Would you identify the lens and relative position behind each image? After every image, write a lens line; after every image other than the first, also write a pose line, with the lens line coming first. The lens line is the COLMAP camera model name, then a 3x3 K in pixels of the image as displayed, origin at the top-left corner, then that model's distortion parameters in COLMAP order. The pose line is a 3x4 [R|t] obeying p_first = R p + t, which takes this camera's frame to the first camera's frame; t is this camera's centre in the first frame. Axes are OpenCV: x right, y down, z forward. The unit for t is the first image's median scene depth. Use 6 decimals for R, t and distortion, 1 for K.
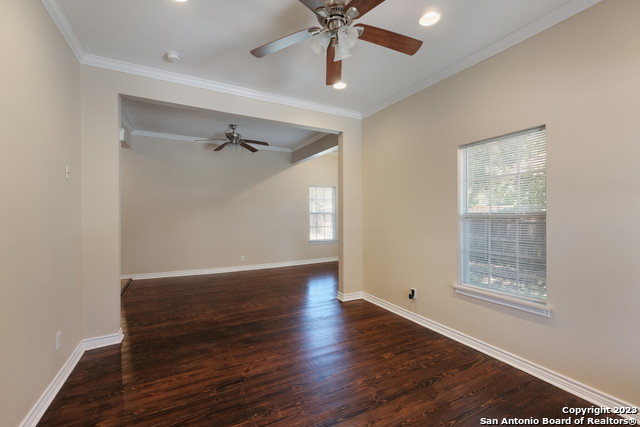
lens RADIAL K [[277.3, 0, 318.2], [0, 277.3, 214.9], [0, 0, 1]] dist [0.007794, 0.000868]
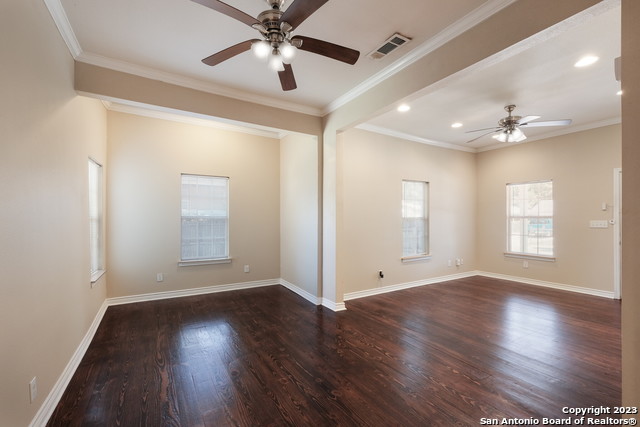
lens RADIAL K [[277.3, 0, 320.8], [0, 277.3, 217.3], [0, 0, 1]] dist [0.007794, 0.000868]
pose [[-0.079393, 0.005624, 0.996828, -1.420387], [0.004267, 0.999977, -0.005302, 0.002990], [-0.996834, 0.003833, -0.079415, 1.928436]]
